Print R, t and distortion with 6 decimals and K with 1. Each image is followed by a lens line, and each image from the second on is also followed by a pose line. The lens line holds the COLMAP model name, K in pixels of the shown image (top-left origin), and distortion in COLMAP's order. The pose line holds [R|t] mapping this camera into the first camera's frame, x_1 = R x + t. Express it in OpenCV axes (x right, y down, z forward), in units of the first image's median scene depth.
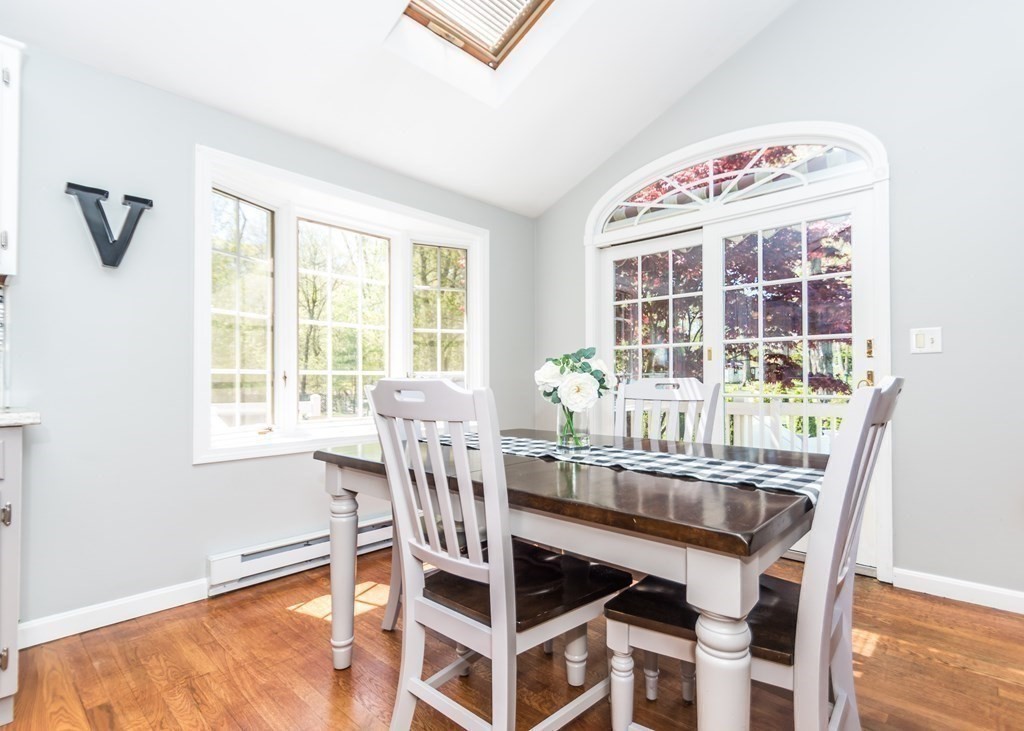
lens RADIAL K [[498.5, 0, 571.2], [0, 498.5, 390.3], [0, 0, 1]] dist [0.006301, -0.002806]
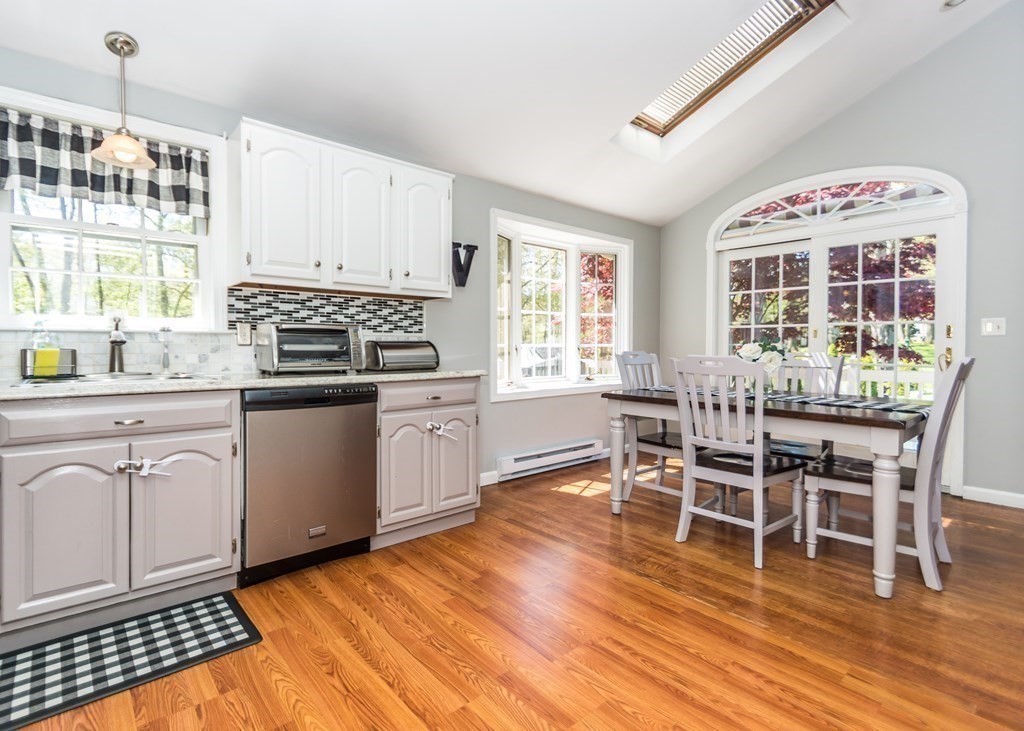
lens RADIAL K [[498.5, 0, 516.2], [0, 498.5, 368.7], [0, 0, 1]] dist [0.006301, -0.002806]
pose [[0.988163, 0.010114, -0.153077, -0.351423], [-0.005932, 0.999597, 0.027751, -0.009447], [0.153296, -0.026514, 0.987825, -0.524543]]
